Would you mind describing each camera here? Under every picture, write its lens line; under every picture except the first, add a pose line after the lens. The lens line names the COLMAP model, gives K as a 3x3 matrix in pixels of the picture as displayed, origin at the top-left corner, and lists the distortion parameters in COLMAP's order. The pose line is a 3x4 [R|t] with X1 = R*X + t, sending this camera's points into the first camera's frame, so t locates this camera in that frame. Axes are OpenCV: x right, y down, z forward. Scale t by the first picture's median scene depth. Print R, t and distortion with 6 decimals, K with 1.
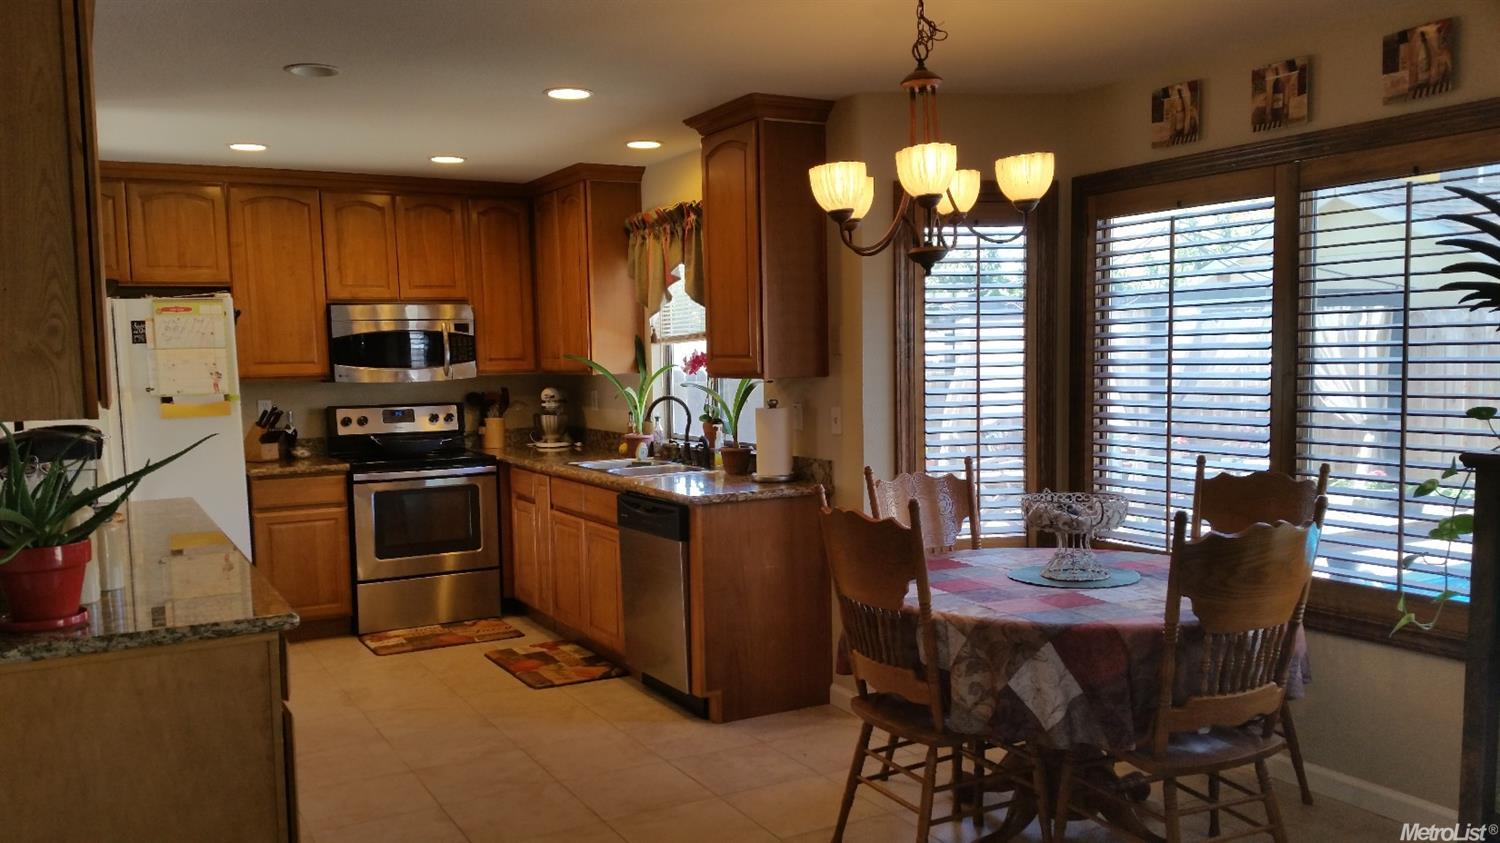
lens RADIAL K [[1193.2, 0, 746.1], [0, 1193.2, 450.9], [0, 0, 1]] dist [0.122548, -0.268483]
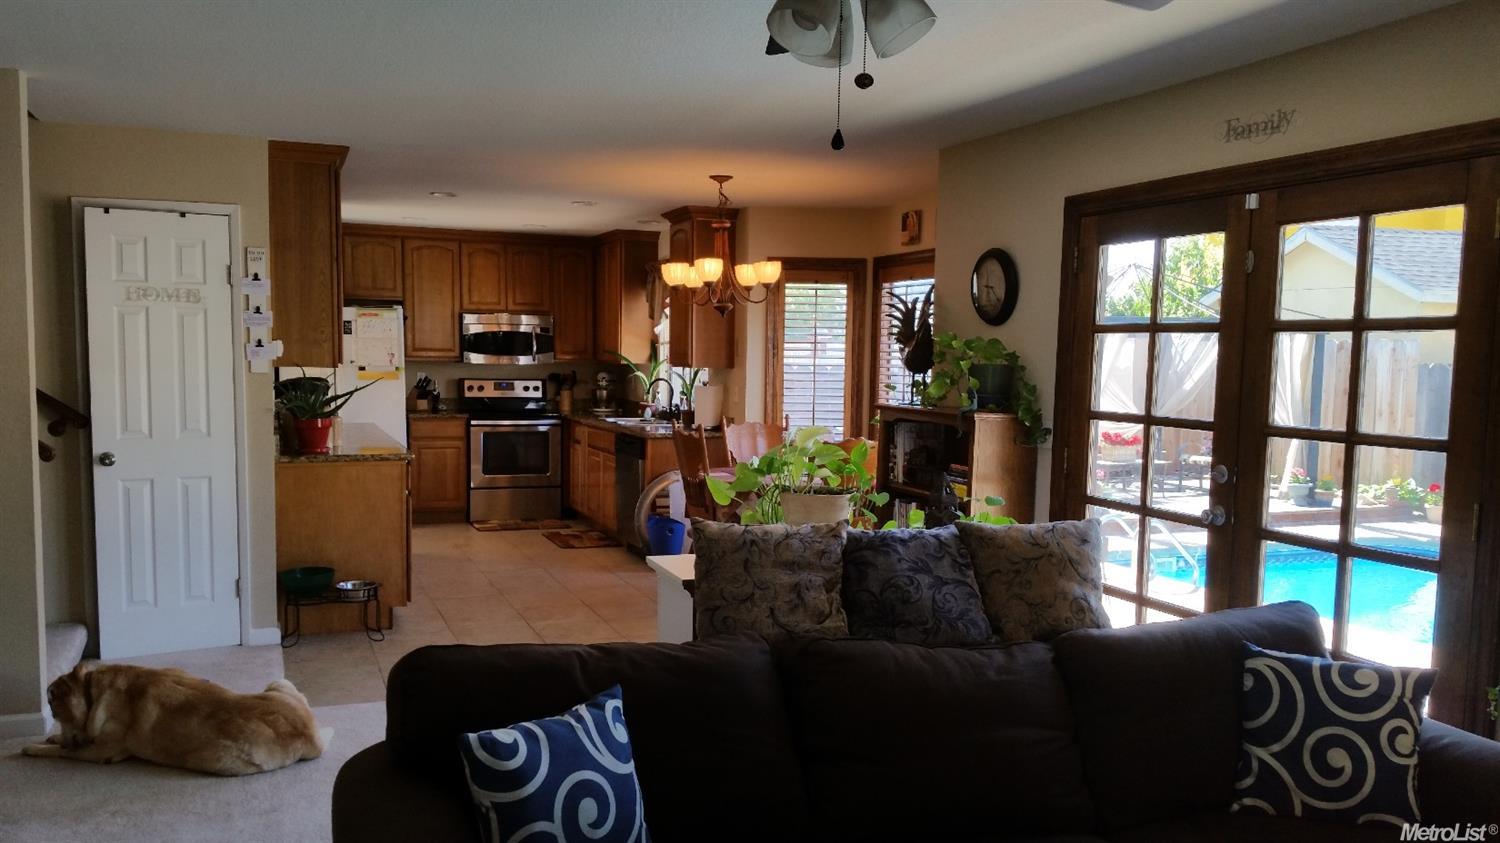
lens RADIAL K [[1193.2, 0, 746.1], [0, 1193.2, 450.9], [0, 0, 1]] dist [0.122548, -0.268483]
pose [[0.990240, 0.047074, -0.131178, 0.247942], [-0.047053, 0.998887, 0.003266, 0.037724], [0.131186, 0.002938, 0.991353, -0.532902]]
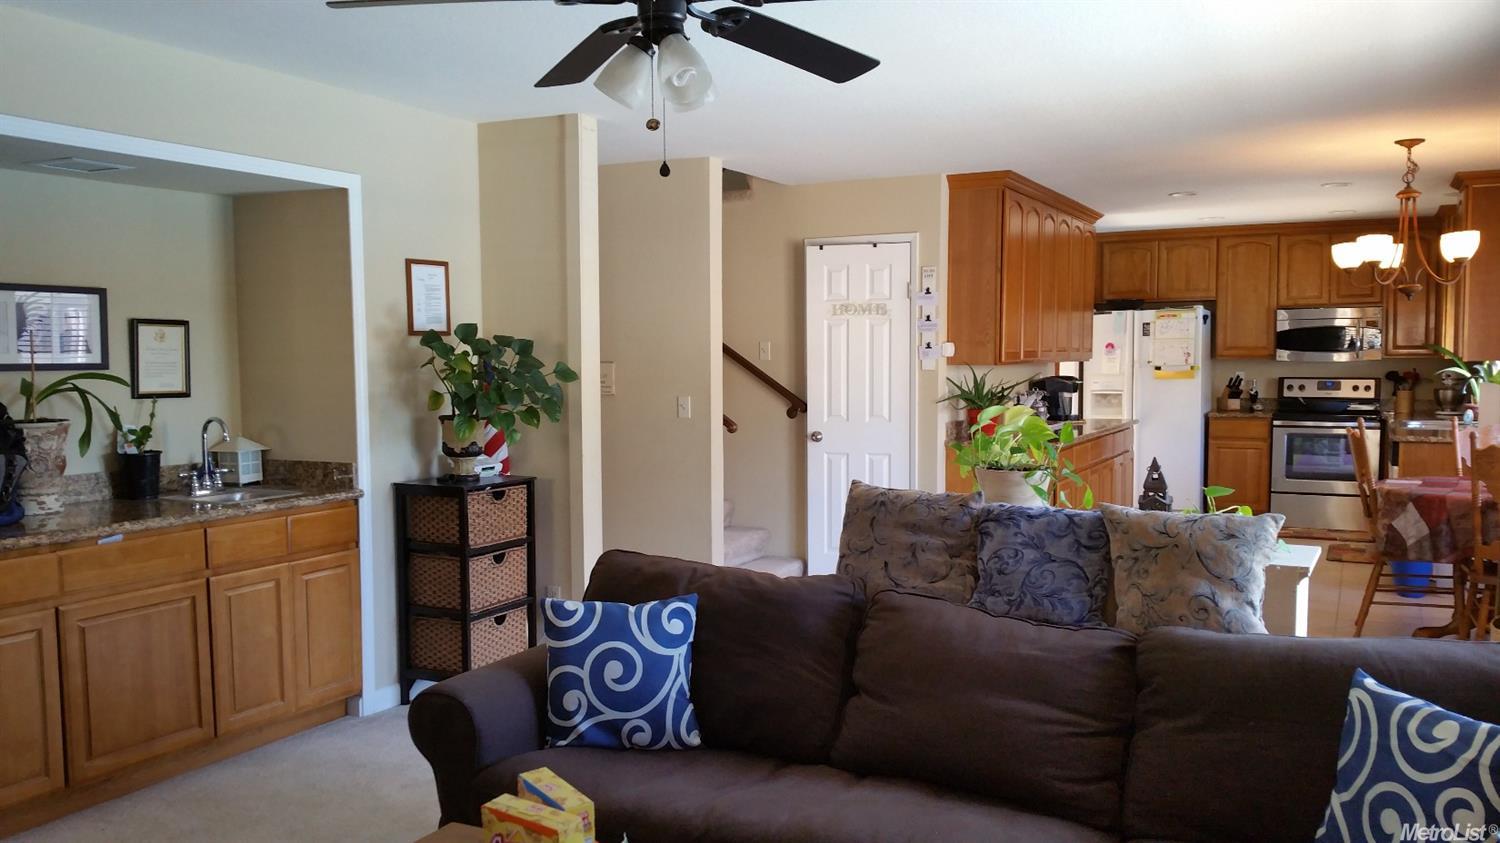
lens RADIAL K [[1193.2, 0, 746.1], [0, 1193.2, 450.9], [0, 0, 1]] dist [0.122548, -0.268483]
pose [[0.559997, 0.082564, -0.824370, 0.574093], [-0.072996, 0.996069, 0.050174, 0.029819], [0.825273, 0.032079, 0.563823, -0.425473]]
